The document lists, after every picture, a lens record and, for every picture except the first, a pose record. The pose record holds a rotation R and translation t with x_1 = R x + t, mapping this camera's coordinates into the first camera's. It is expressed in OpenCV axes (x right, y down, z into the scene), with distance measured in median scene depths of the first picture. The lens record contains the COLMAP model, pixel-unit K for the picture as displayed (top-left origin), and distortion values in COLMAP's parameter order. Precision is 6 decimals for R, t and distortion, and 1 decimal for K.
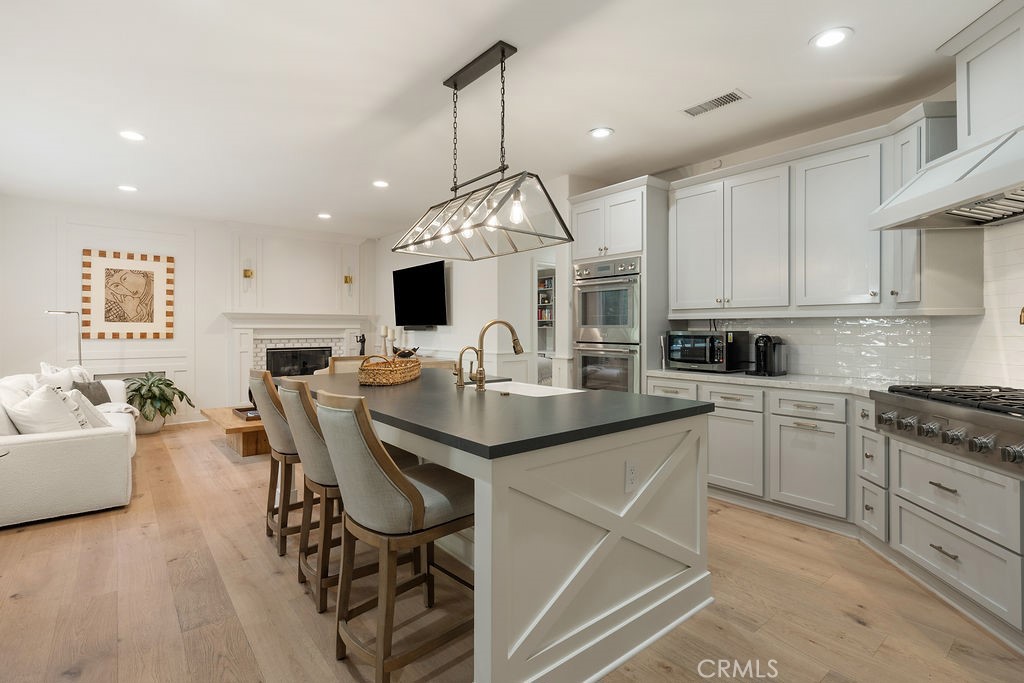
lens RADIAL K [[476.2, 0, 507.4], [0, 476.2, 330.8], [0, 0, 1]] dist [-0.011263, 0.002805]
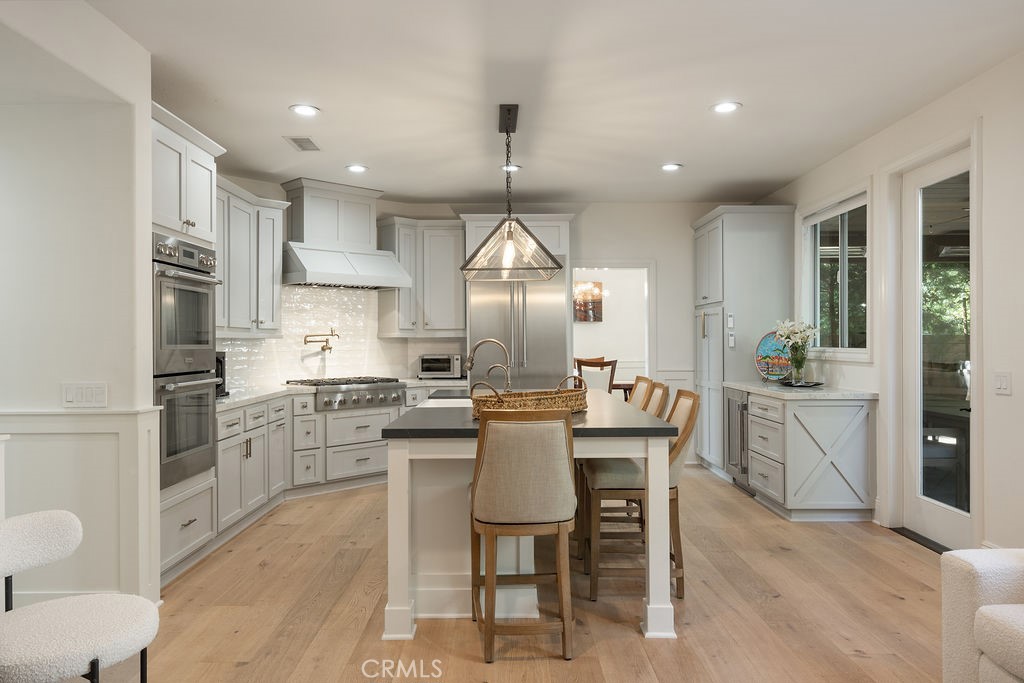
lens RADIAL K [[712.2, 0, 512.5], [0, 712.2, 341.4], [0, 0, 1]] dist [0.010313, -0.000476]
pose [[-0.777904, 0.003855, 0.628371, -0.511474], [0.007637, 0.999965, 0.003320, -0.011220], [-0.628337, 0.007382, -0.777907, 1.039695]]
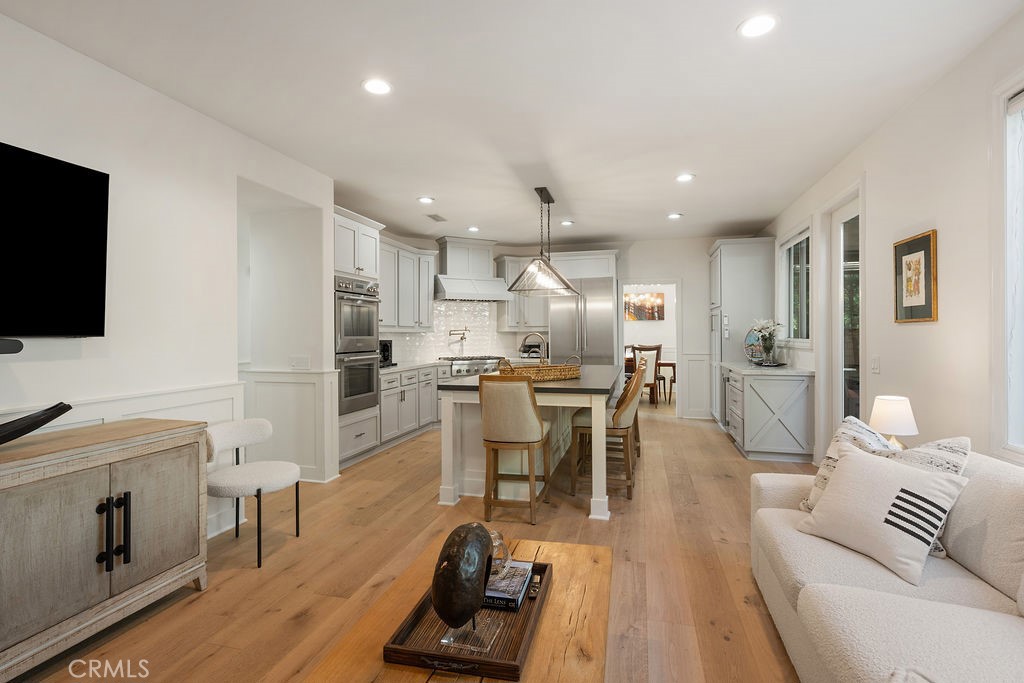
lens RADIAL K [[481.1, 0, 513.3], [0, 481.1, 334.9], [0, 0, 1]] dist [-0.001313, 0.000017]
pose [[-0.585999, 0.001475, 0.810310, -0.666848], [0.008907, 0.999950, 0.004621, -0.012067], [-0.810263, 0.009925, -0.585983, 0.977186]]
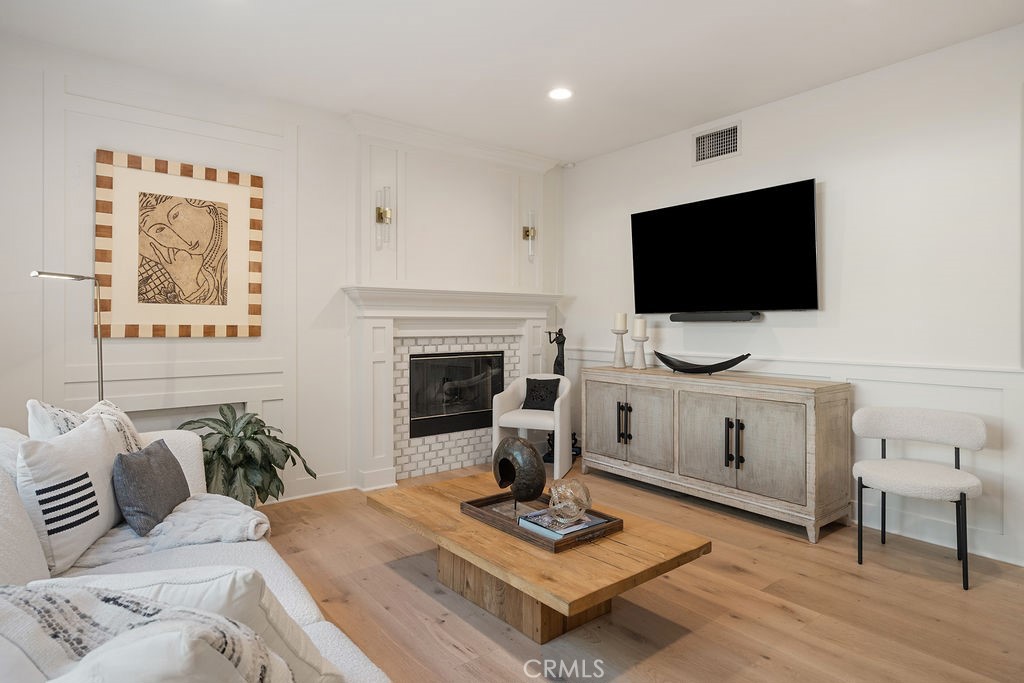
lens RADIAL K [[565.2, 0, 508.9], [0, 565.2, 323.3], [0, 0, 1]] dist [0.000242, 0.002193]
pose [[0.999812, -0.000633, -0.019370, -0.445401], [0.000540, 0.999988, -0.004837, 0.004961], [0.019373, 0.004826, 0.999801, 0.414717]]
